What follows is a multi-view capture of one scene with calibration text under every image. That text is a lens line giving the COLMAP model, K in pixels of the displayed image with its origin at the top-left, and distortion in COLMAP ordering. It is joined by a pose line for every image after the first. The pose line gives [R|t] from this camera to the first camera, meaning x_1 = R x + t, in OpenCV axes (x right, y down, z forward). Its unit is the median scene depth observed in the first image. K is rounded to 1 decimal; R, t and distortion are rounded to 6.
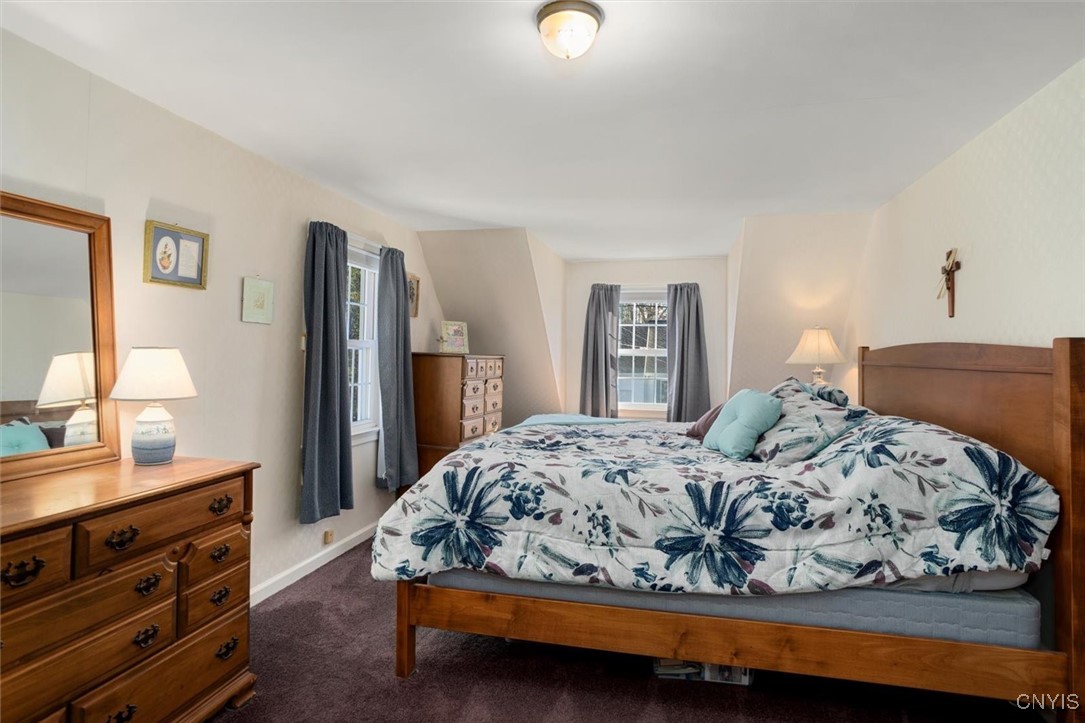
lens RADIAL K [[600.2, 0, 543.6], [0, 600.2, 357.4], [0, 0, 1]] dist [-0.006084, -0.000379]
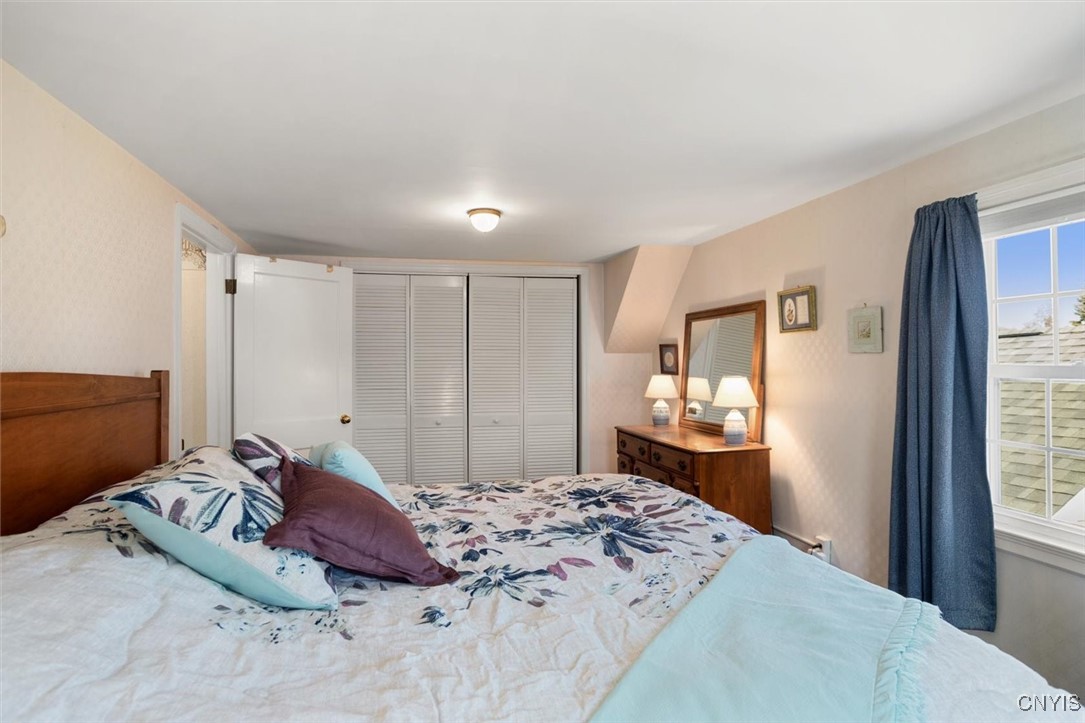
lens RADIAL K [[600.2, 0, 542.8], [0, 600.2, 361.7], [0, 0, 1]] dist [-0.006084, -0.000379]
pose [[-0.898597, -0.010605, -0.438647, 0.487262], [-0.008006, 0.999938, -0.007774, -0.037576], [0.438702, -0.003473, -0.898626, 1.941258]]
